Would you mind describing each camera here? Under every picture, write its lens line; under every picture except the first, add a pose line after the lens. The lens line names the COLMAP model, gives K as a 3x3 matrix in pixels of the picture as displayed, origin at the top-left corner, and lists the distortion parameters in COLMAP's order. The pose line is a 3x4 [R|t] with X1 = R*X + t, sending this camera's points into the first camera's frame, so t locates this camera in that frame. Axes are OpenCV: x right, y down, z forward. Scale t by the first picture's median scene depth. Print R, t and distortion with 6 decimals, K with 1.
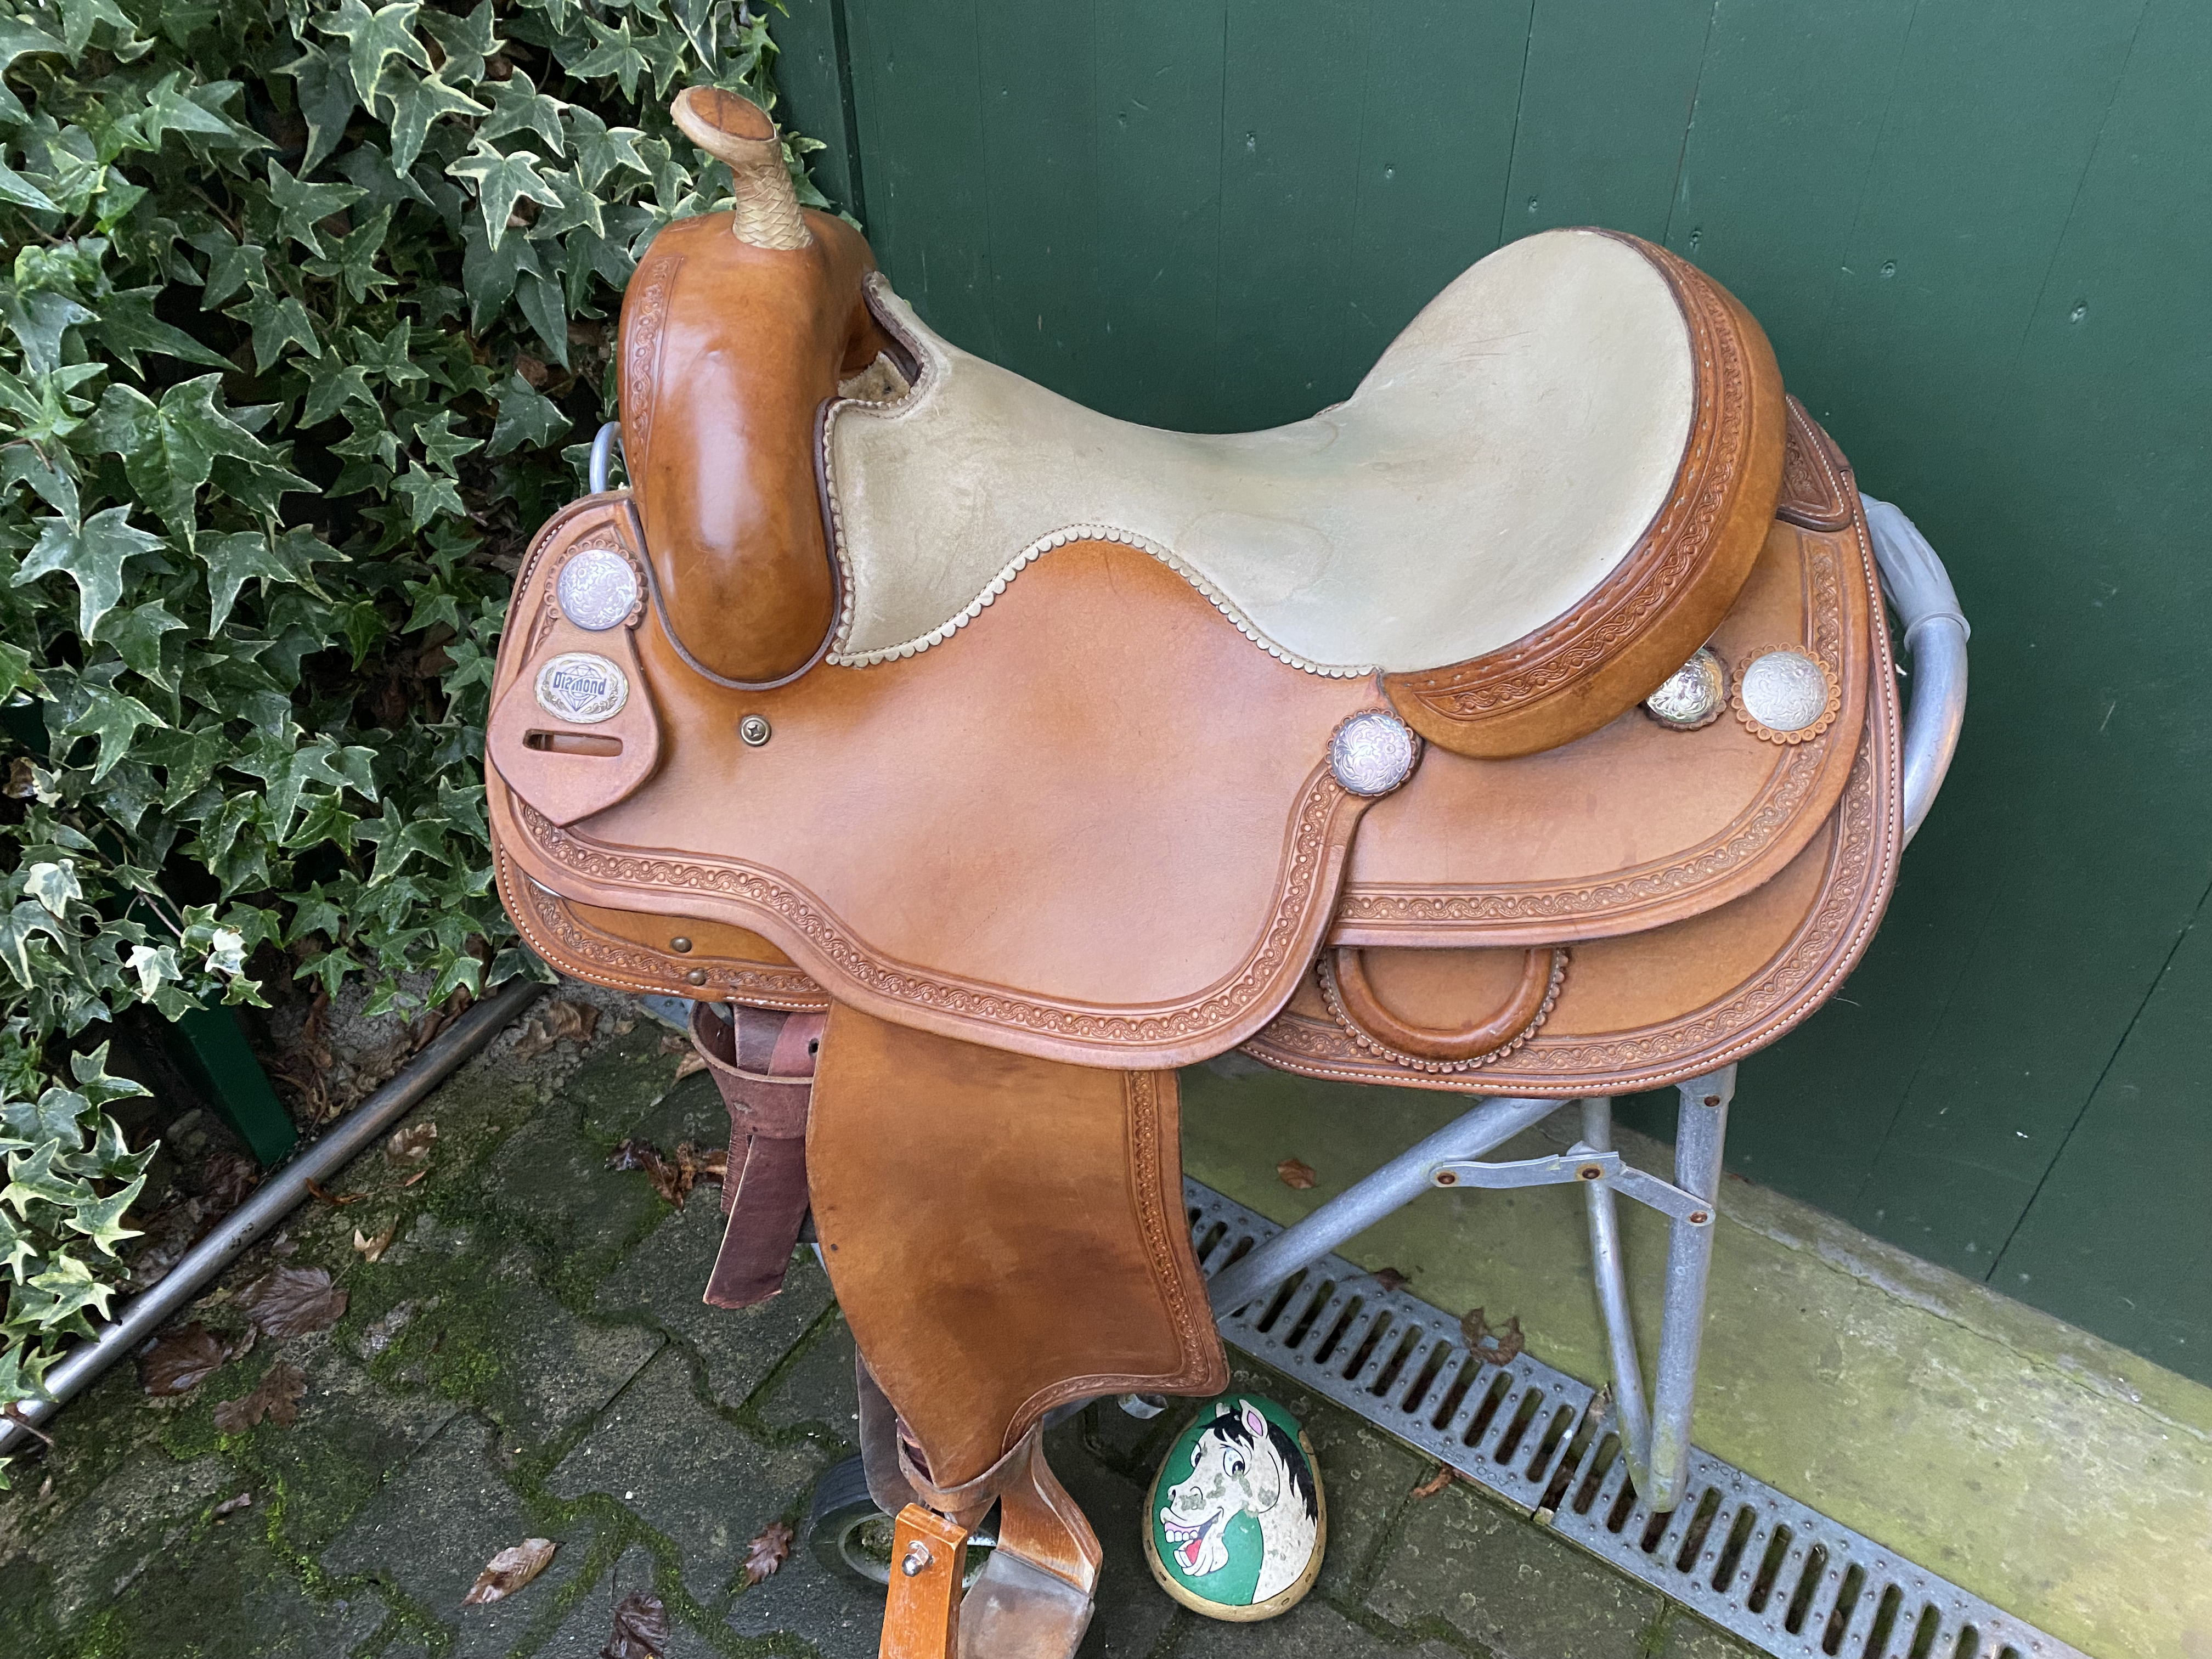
lens RADIAL K [[1685.5, 0, 1105.5], [0, 1685.5, 820.2], [0, 0, 1]] dist [0.005780, -0.008076]
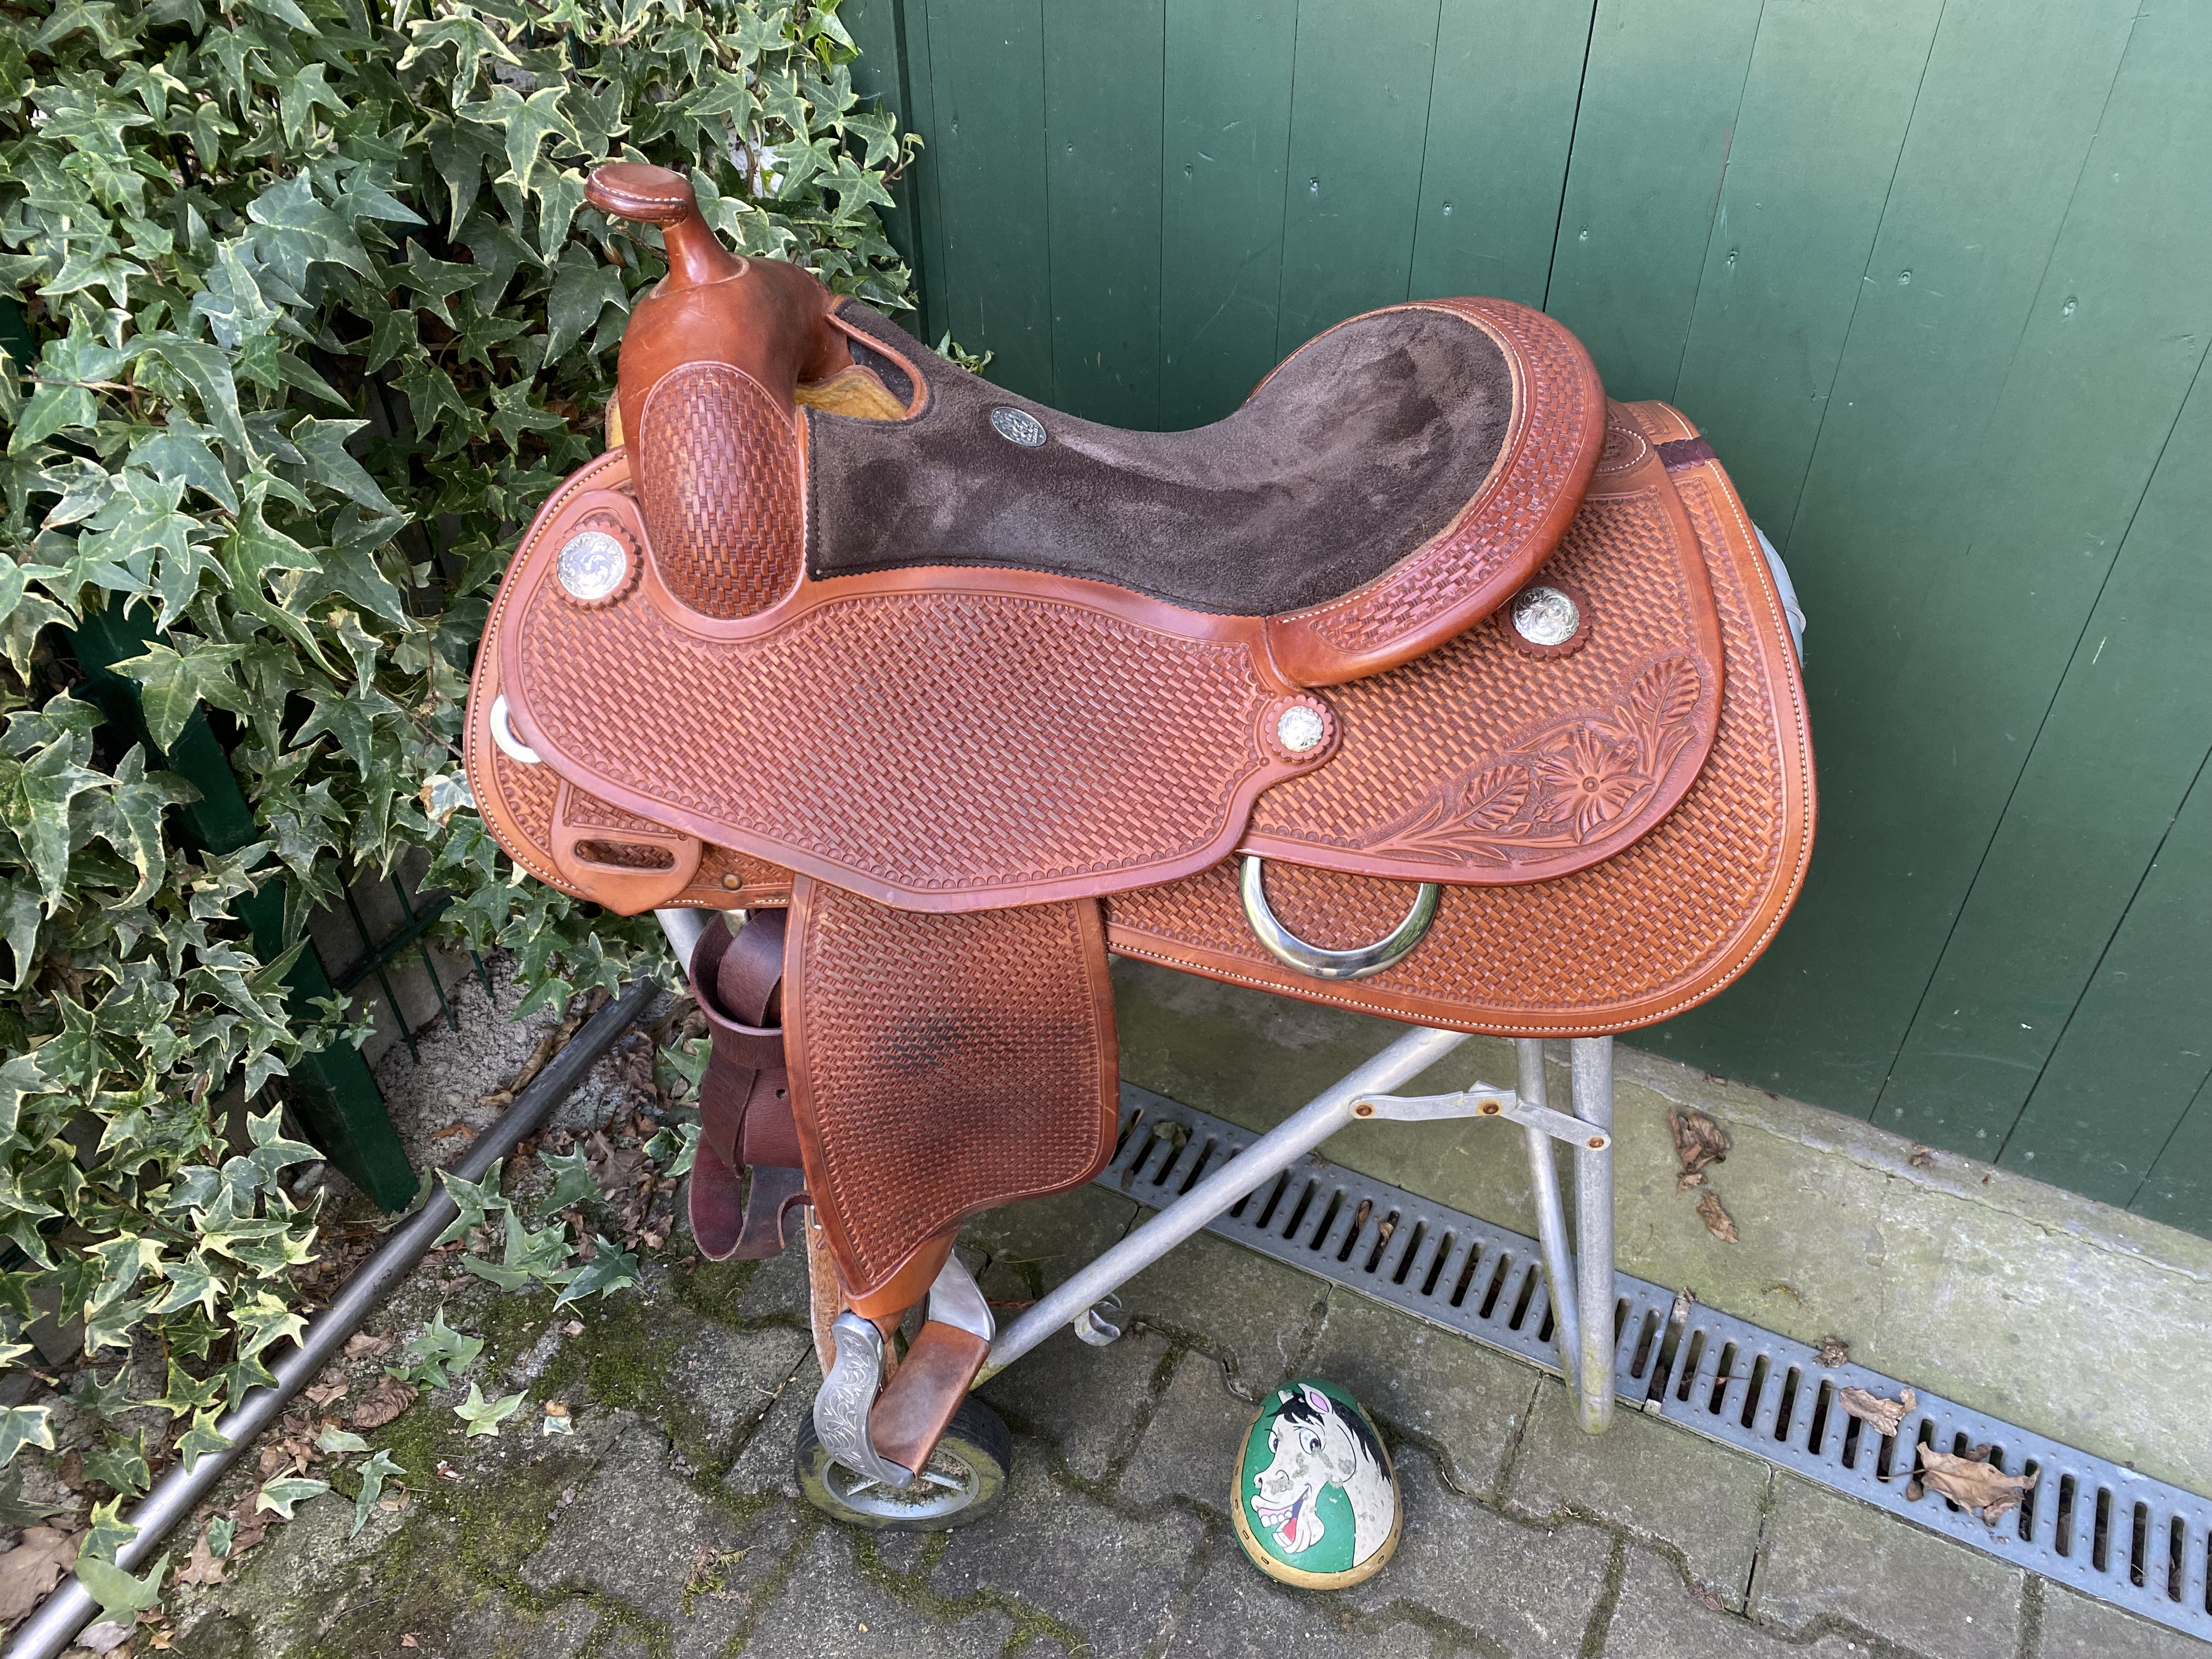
lens RADIAL K [[1697.6, 0, 1103.9], [0, 1697.6, 819.1], [0, 0, 1]] dist [0.001691, 0.000722]
pose [[0.992251, -0.074301, 0.099582, -0.177889], [0.076009, 0.997016, -0.013457, 0.015305], [-0.098285, 0.020922, 0.994938, -0.081195]]
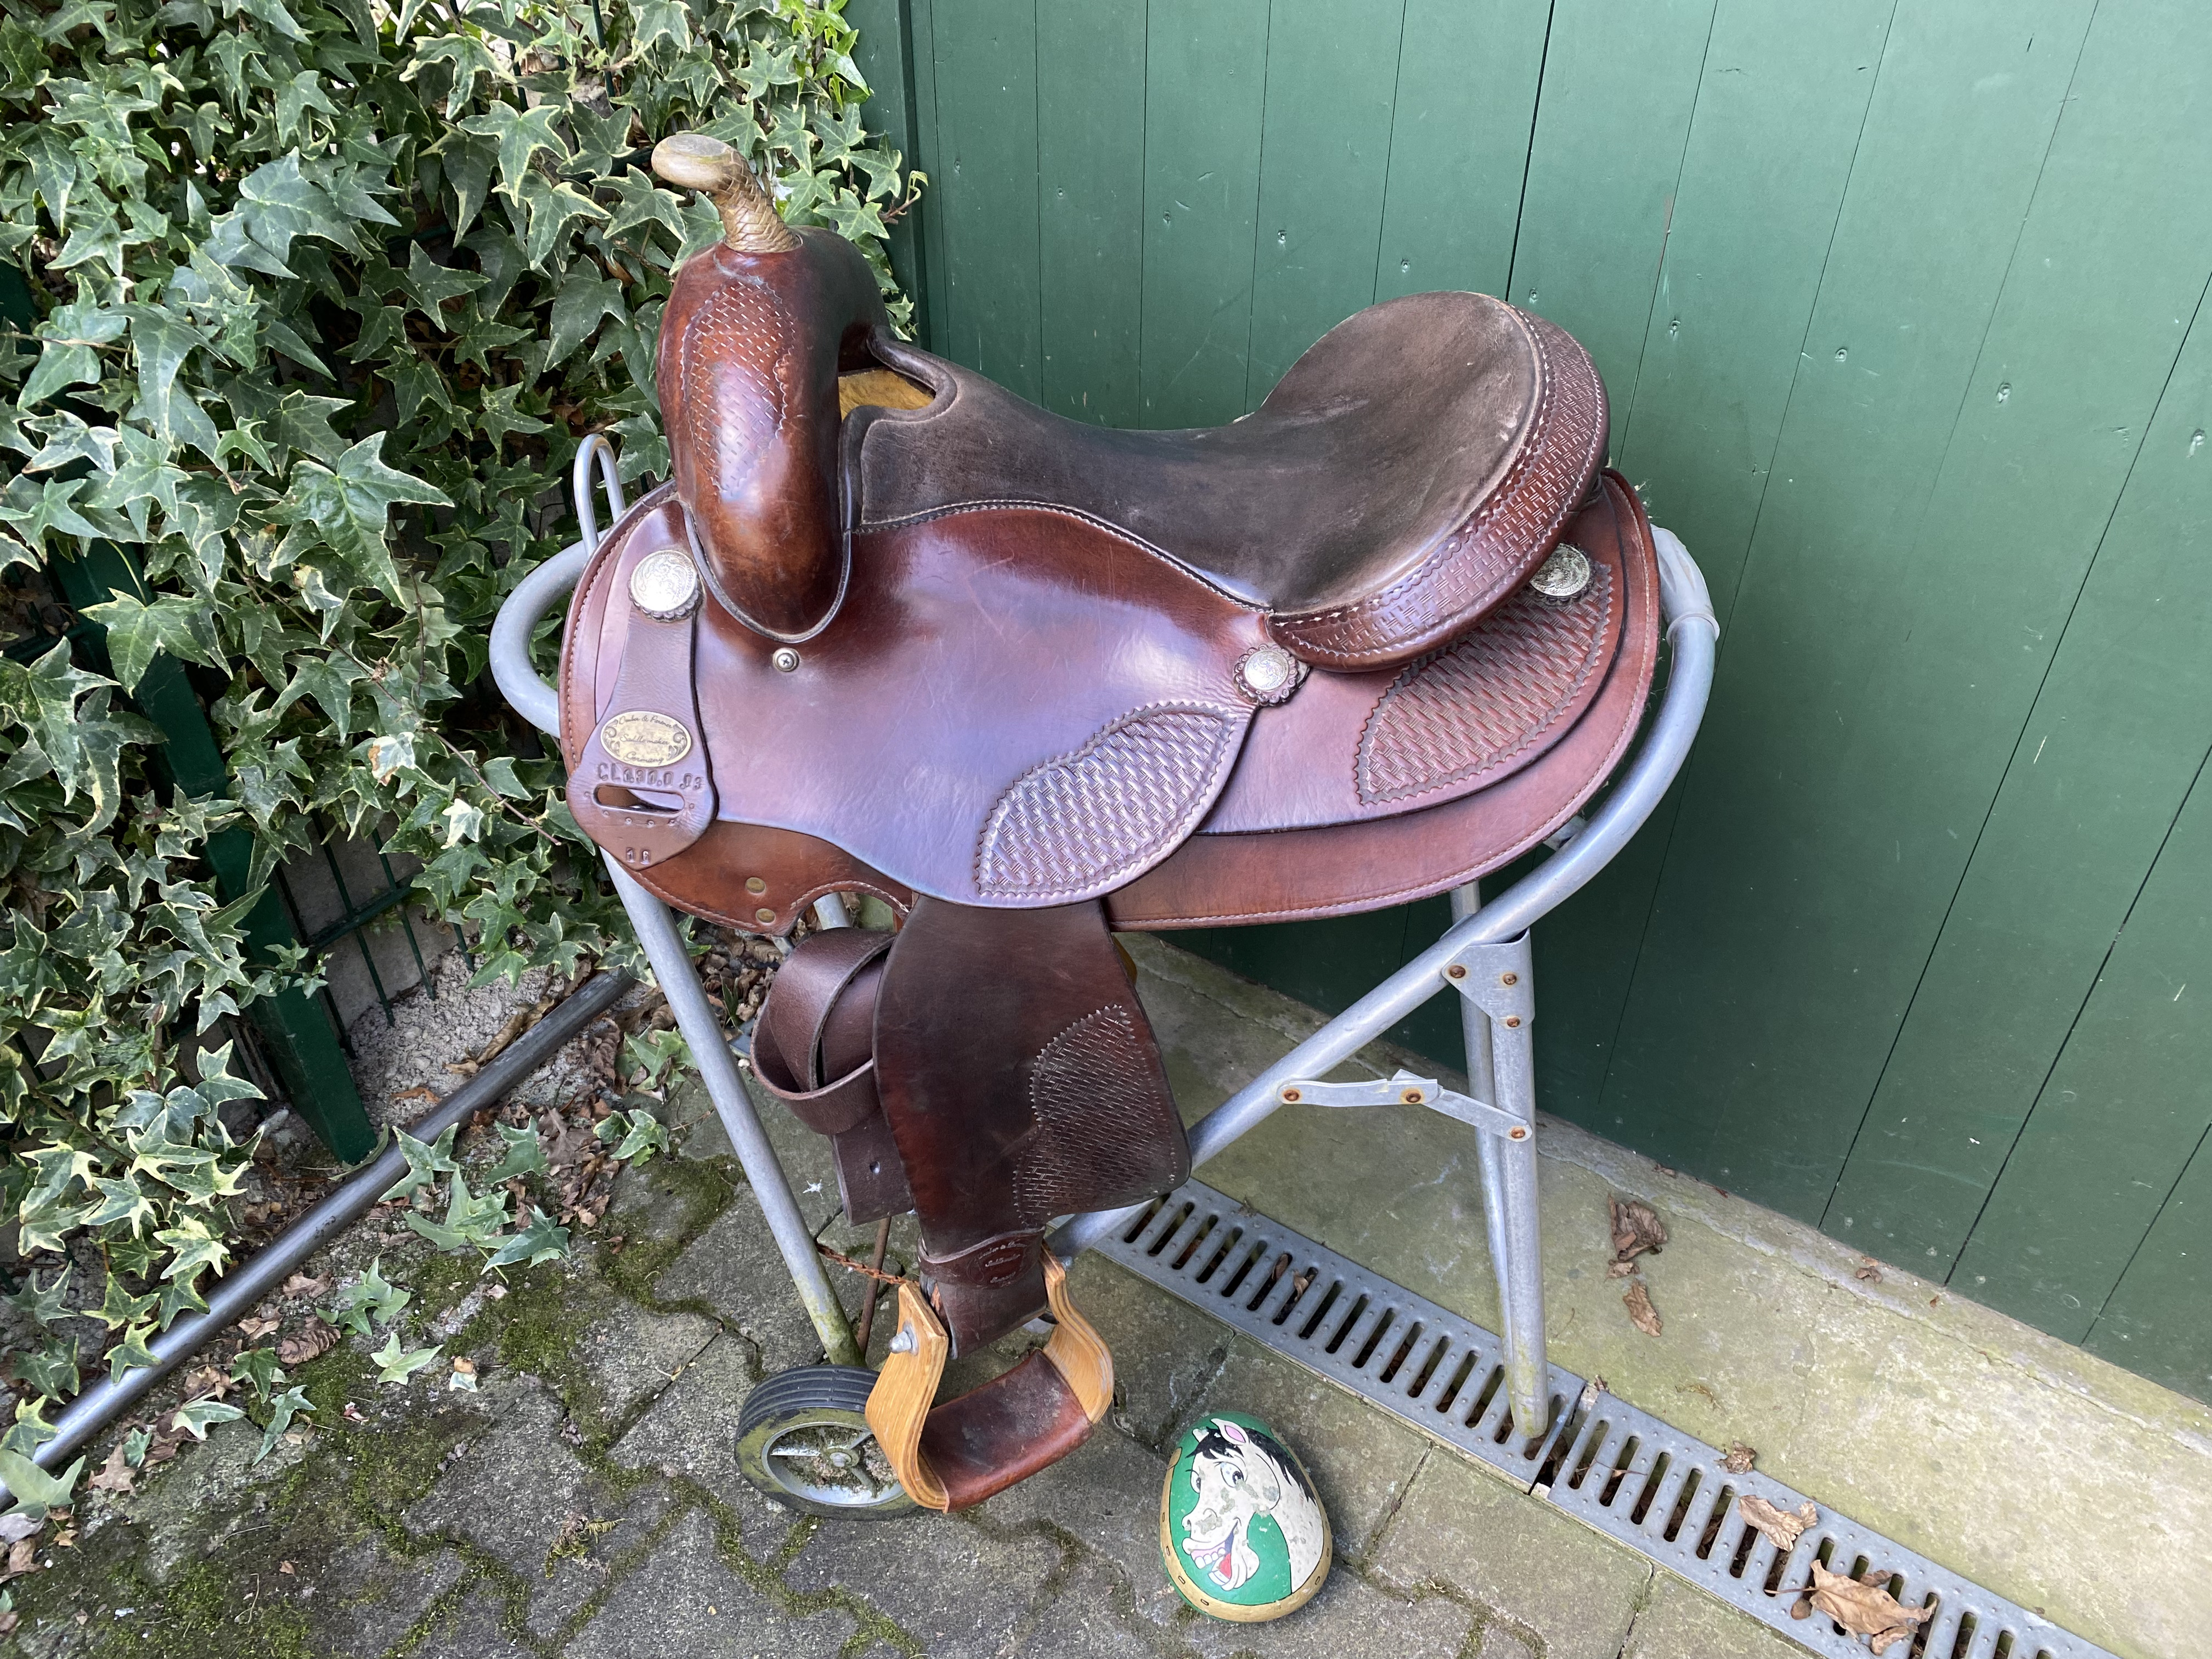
lens RADIAL K [[1693.7, 0, 1094.5], [0, 1693.7, 825.8], [0, 0, 1]] dist [-0.000129, 0.001315]
pose [[0.999861, 0.013466, 0.009819, -0.041581], [-0.012915, 0.998446, -0.054209, 0.049166], [-0.010534, 0.054075, 0.998481, -0.102126]]
